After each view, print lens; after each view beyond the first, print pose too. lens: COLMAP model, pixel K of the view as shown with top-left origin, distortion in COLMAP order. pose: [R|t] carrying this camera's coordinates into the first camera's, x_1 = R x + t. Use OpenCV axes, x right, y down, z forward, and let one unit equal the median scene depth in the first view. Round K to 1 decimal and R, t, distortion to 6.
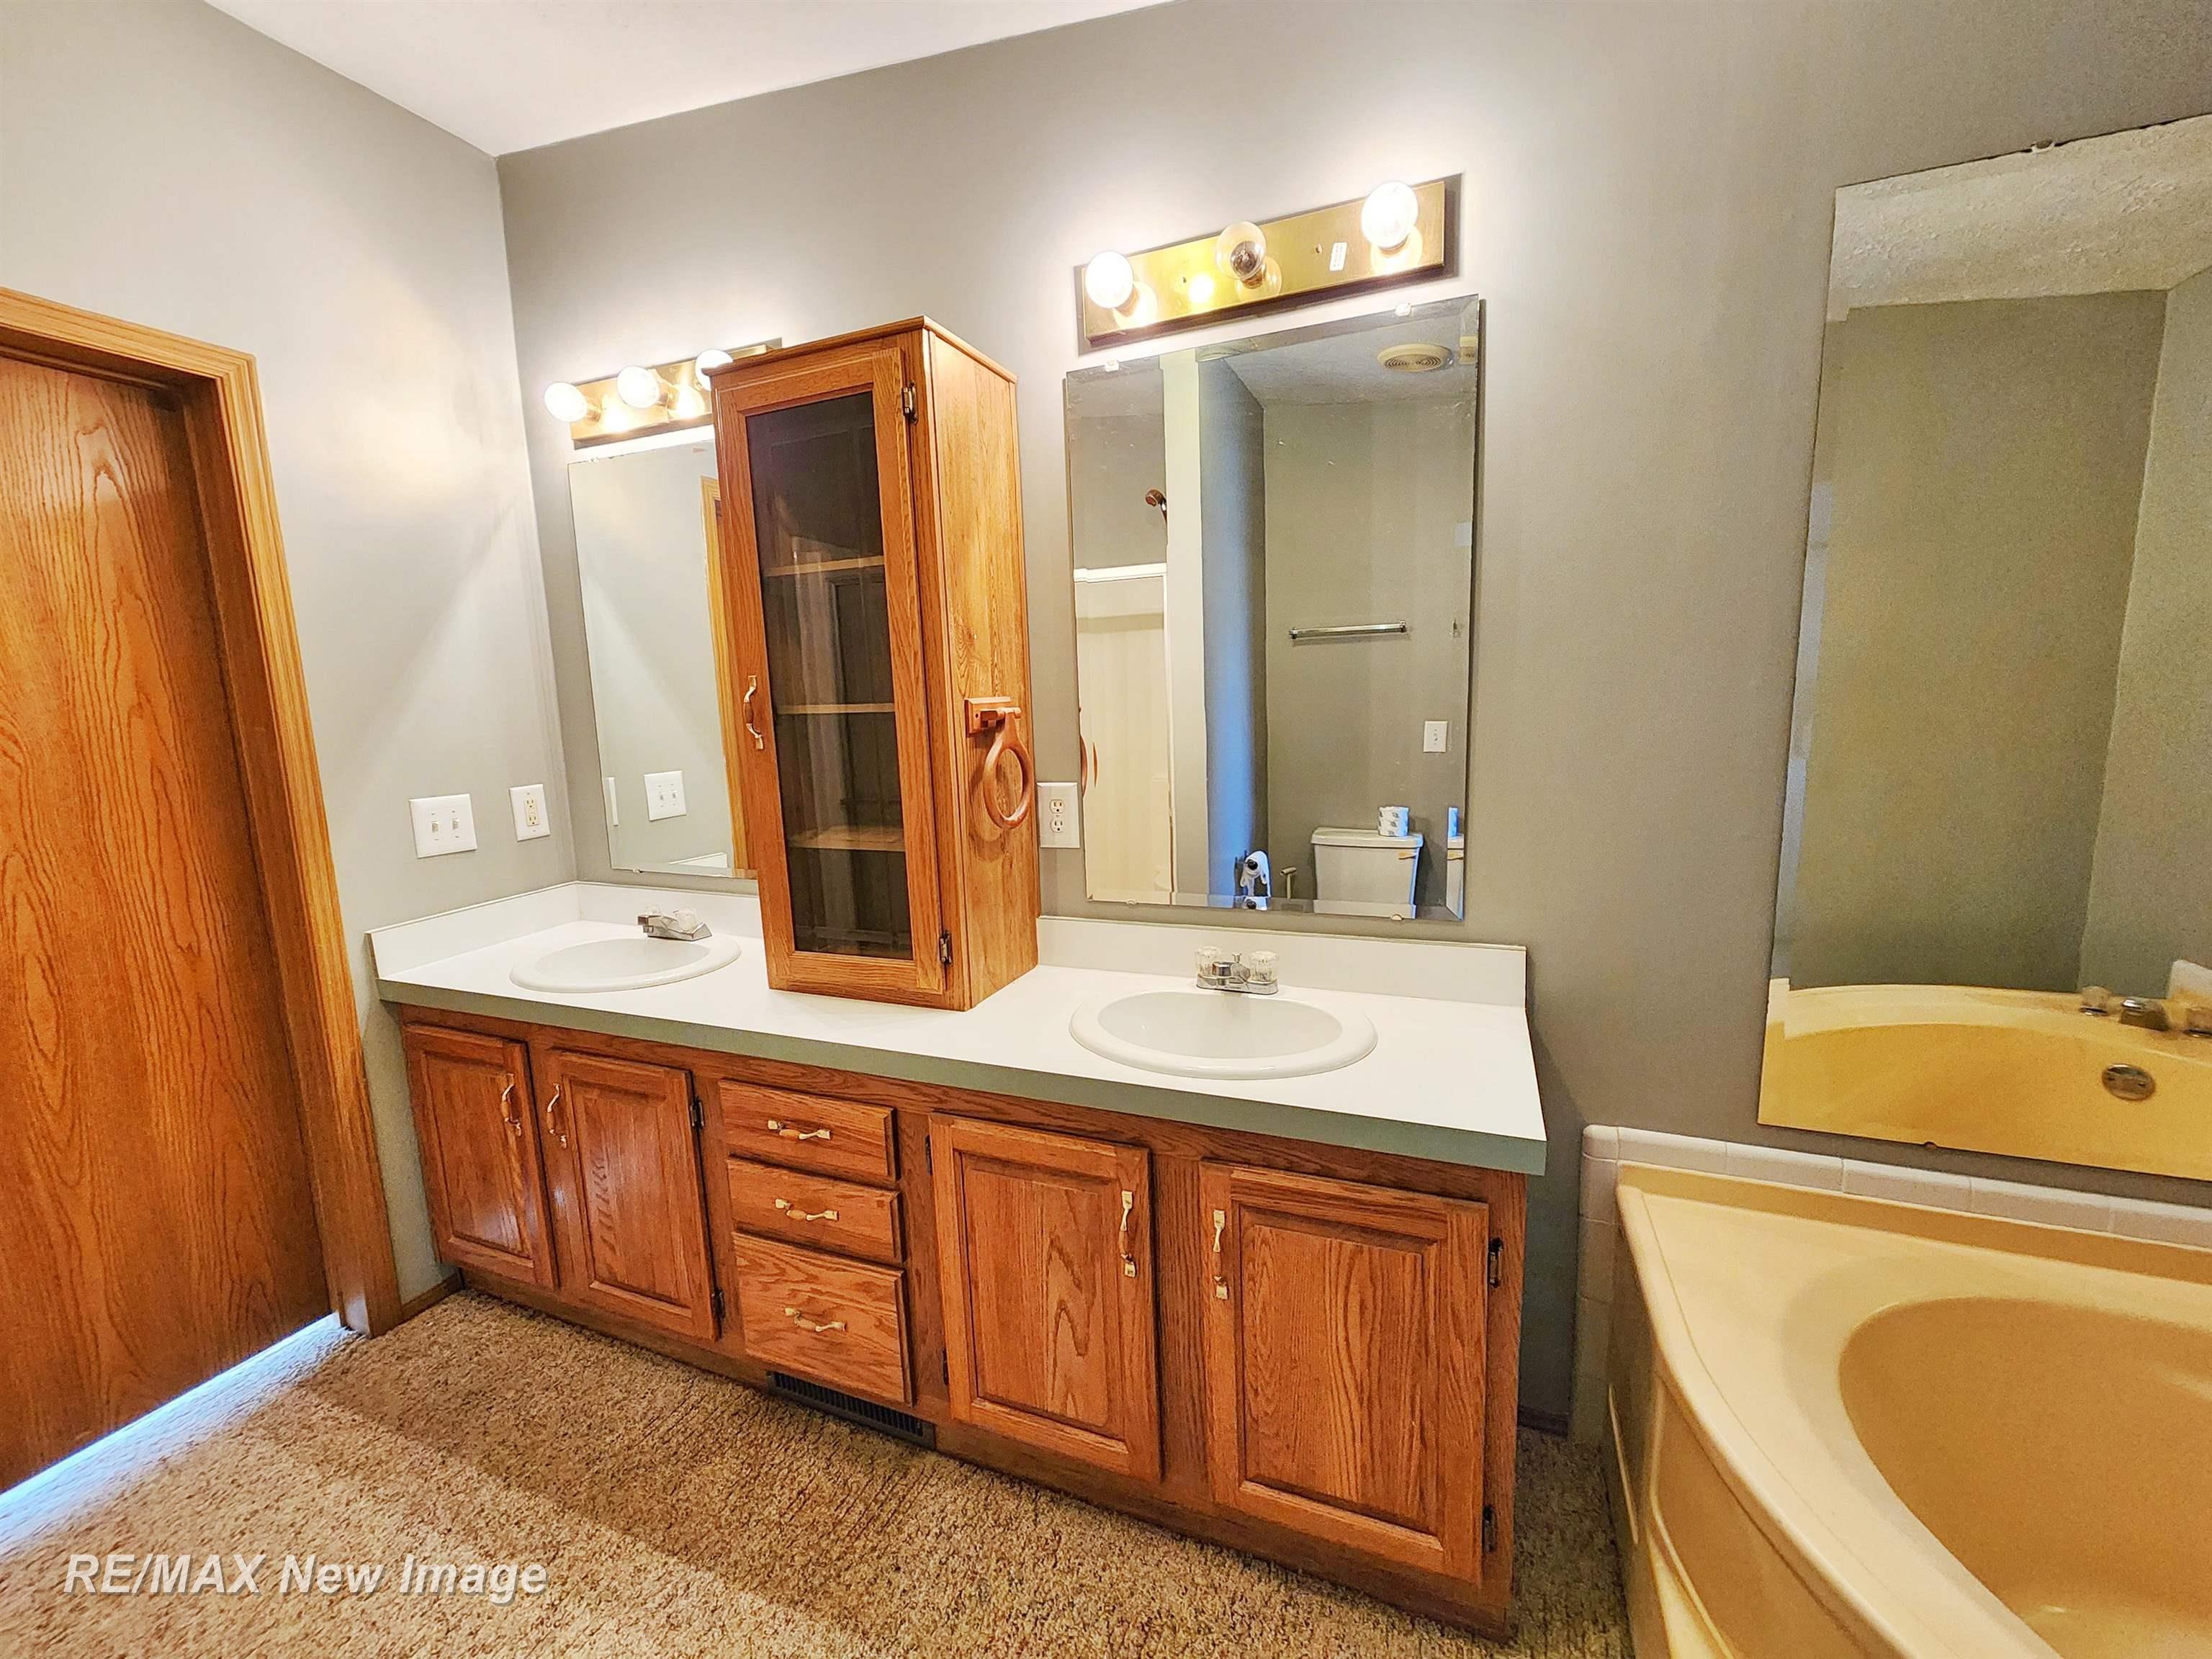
lens RADIAL K [[909.5, 0, 1098.5], [0, 909.5, 816.8], [0, 0, 1]] dist [-0.002083, 0.000503]
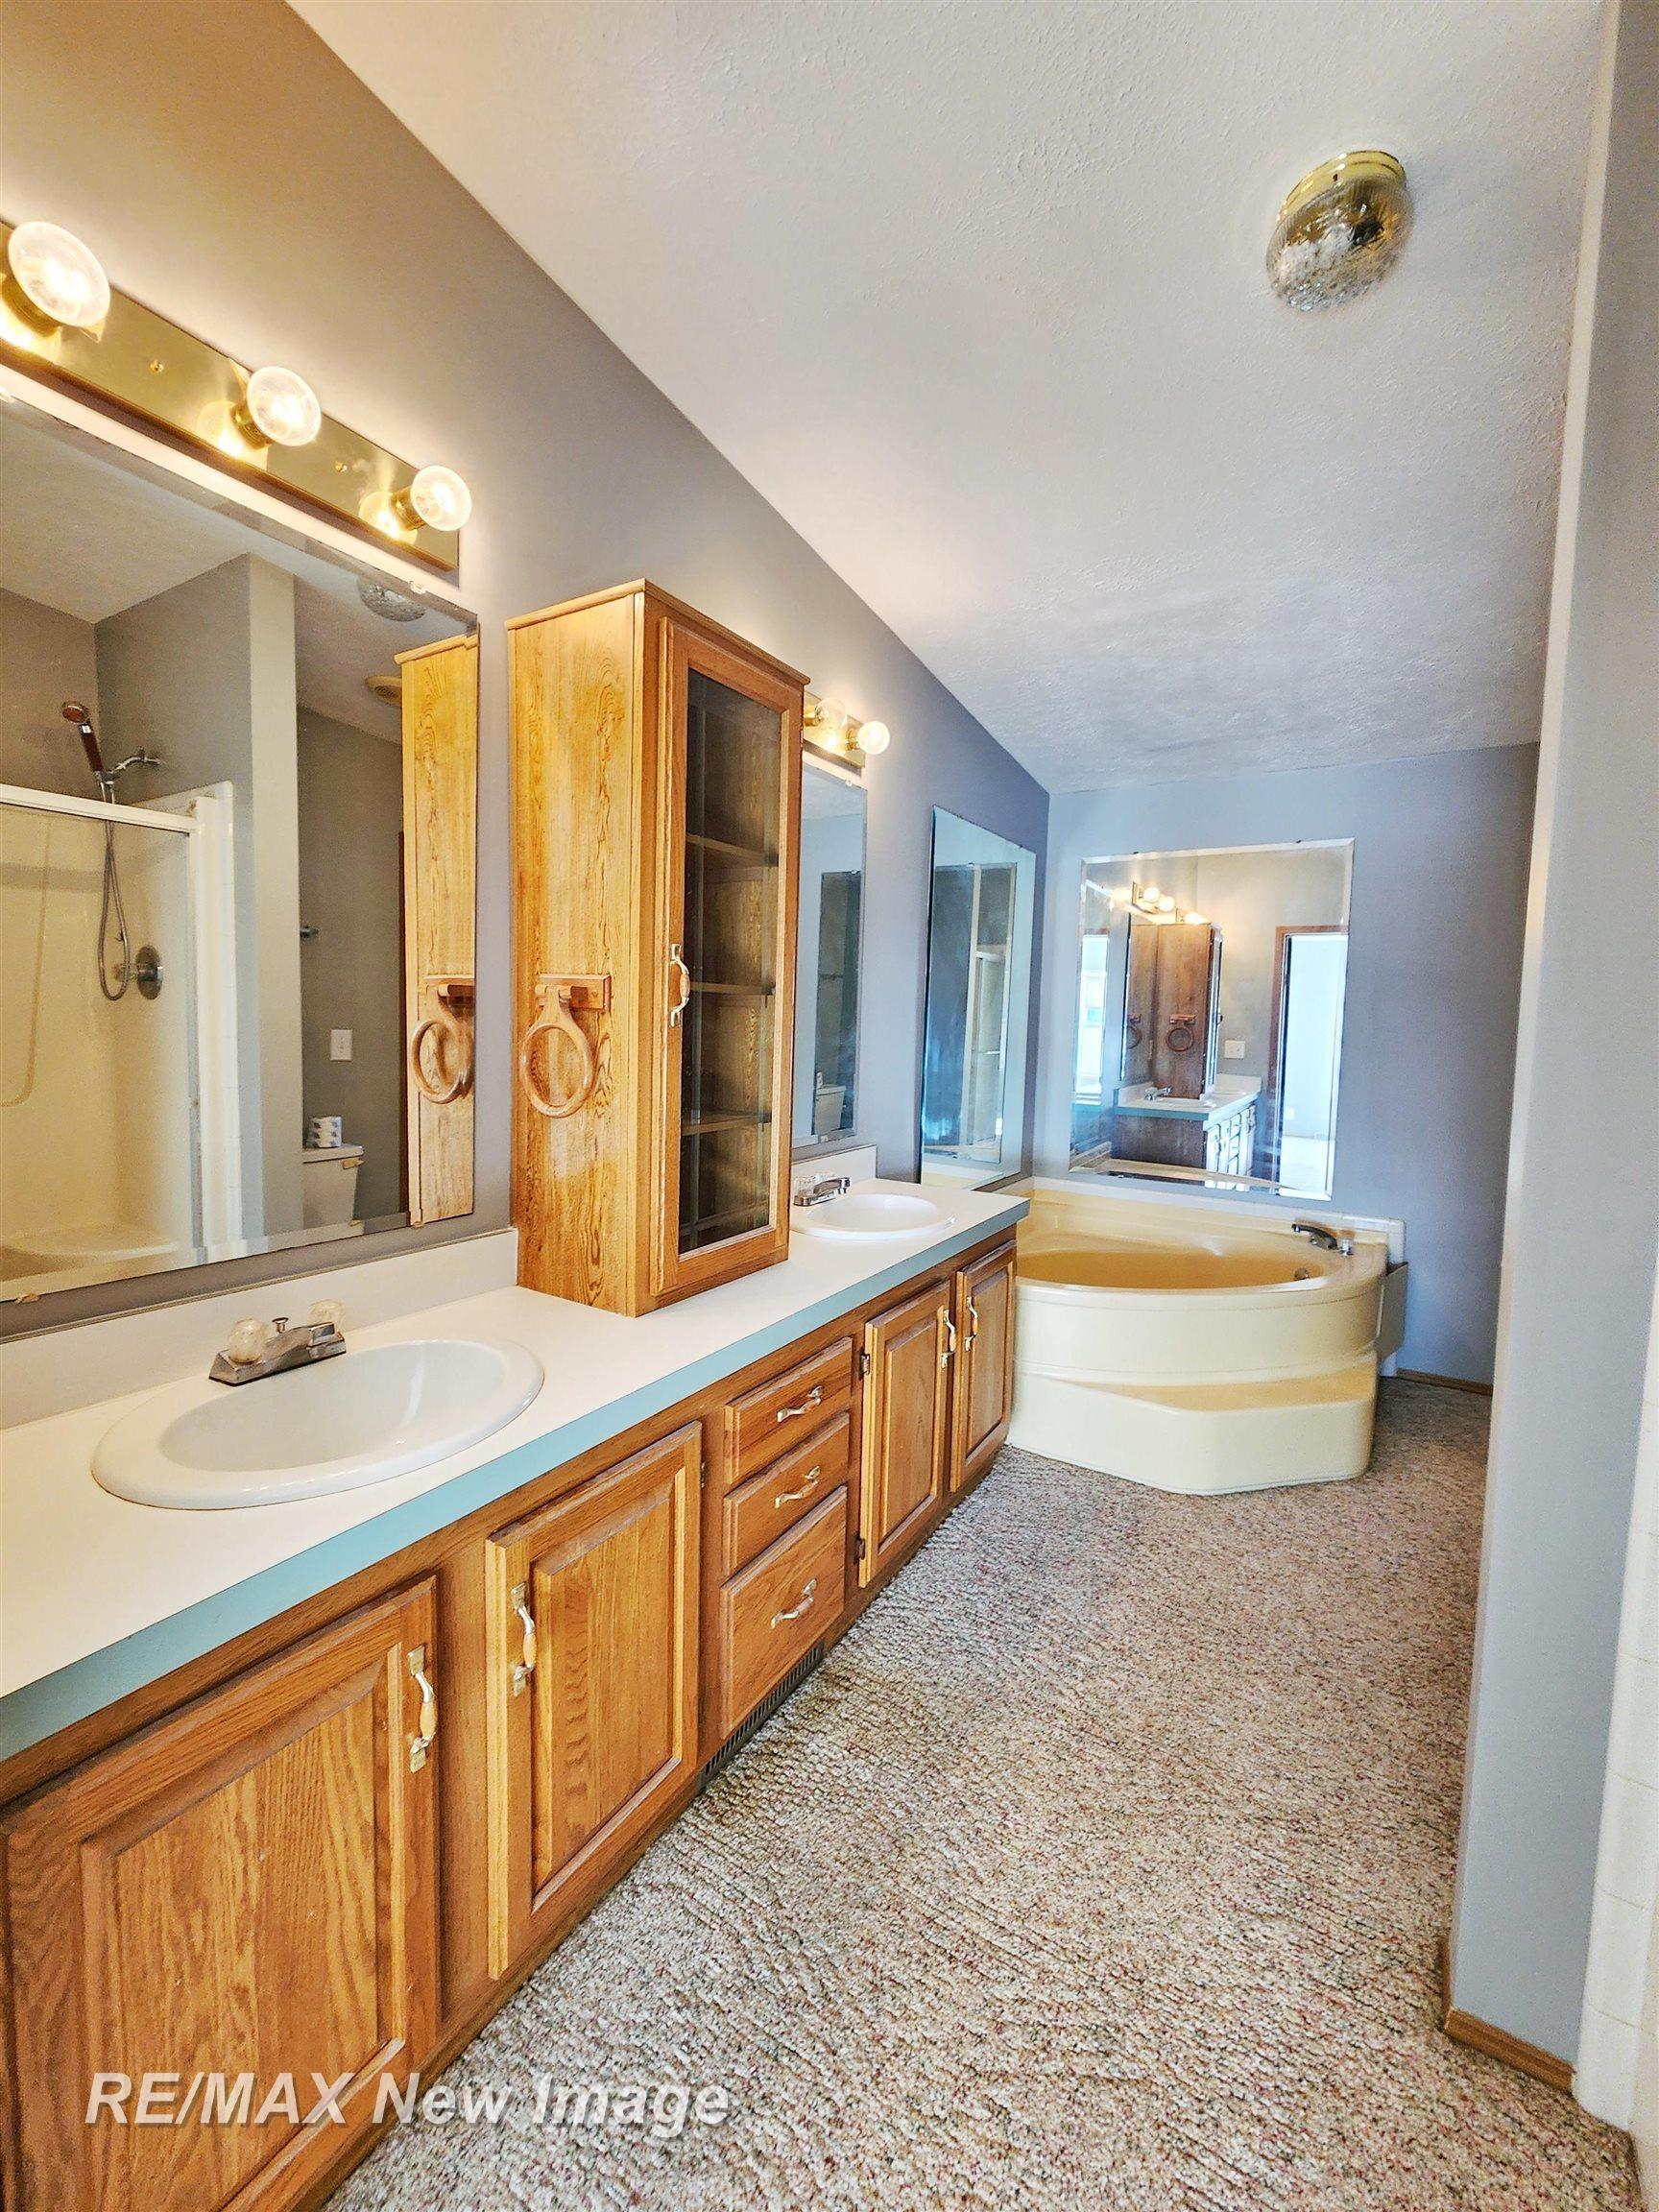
lens RADIAL K [[909.5, 0, 819.4], [0, 909.5, 1102.9], [0, 0, 1]] dist [-0.002083, 0.000503]
pose [[0.171279, -0.063952, 0.983145, -1.124212], [0.115194, 0.992347, 0.044482, -0.017647], [-0.978465, 0.105633, 0.177335, 0.681540]]
